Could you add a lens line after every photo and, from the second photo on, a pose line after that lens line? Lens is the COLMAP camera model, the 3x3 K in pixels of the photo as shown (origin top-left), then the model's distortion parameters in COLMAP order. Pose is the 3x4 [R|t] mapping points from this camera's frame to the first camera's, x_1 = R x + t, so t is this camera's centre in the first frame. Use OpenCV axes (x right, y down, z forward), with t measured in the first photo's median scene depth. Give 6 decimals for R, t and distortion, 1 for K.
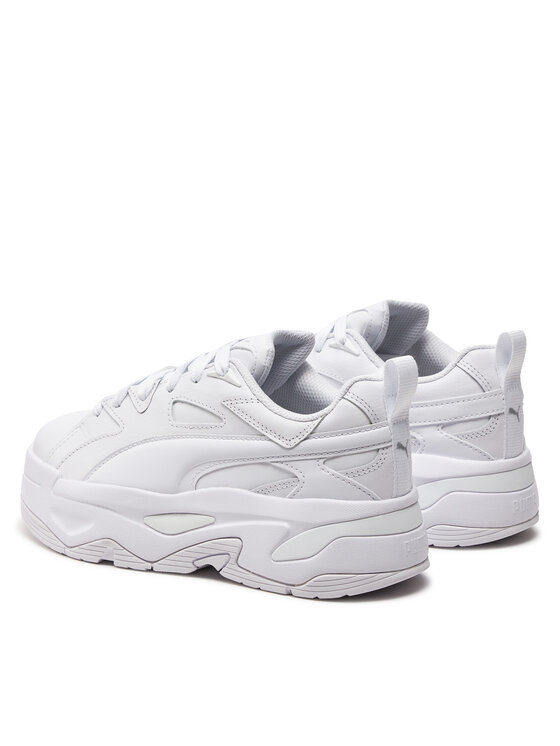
lens RADIAL K [[2197.6, 0, 280.0], [0, 2197.6, 373.0], [0, 0, 1]] dist [0.040839, 0.033626]
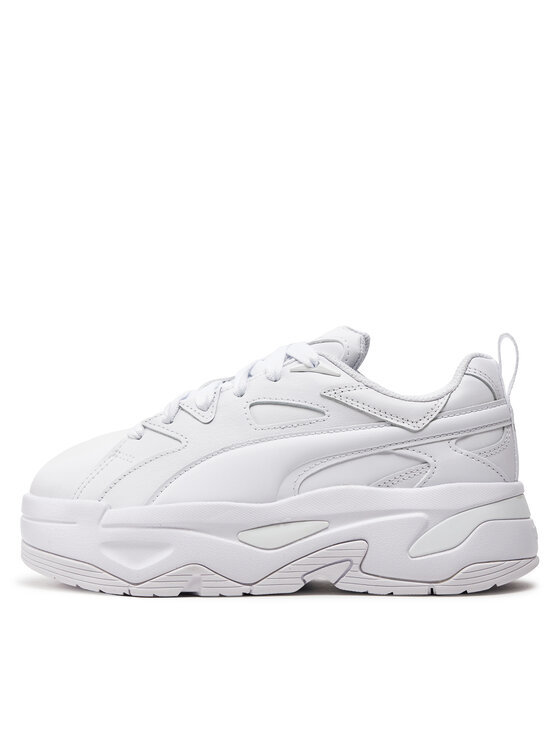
lens RADIAL K [[1611.8, 0, 280.0], [0, 1611.8, 373.0], [0, 0, 1]] dist [0.011961, -0.070589]
pose [[0.895553, -0.012107, 0.444791, -0.337544], [0.105387, 0.976958, -0.185597, 0.126541], [-0.432295, 0.213087, 0.876193, 0.425811]]
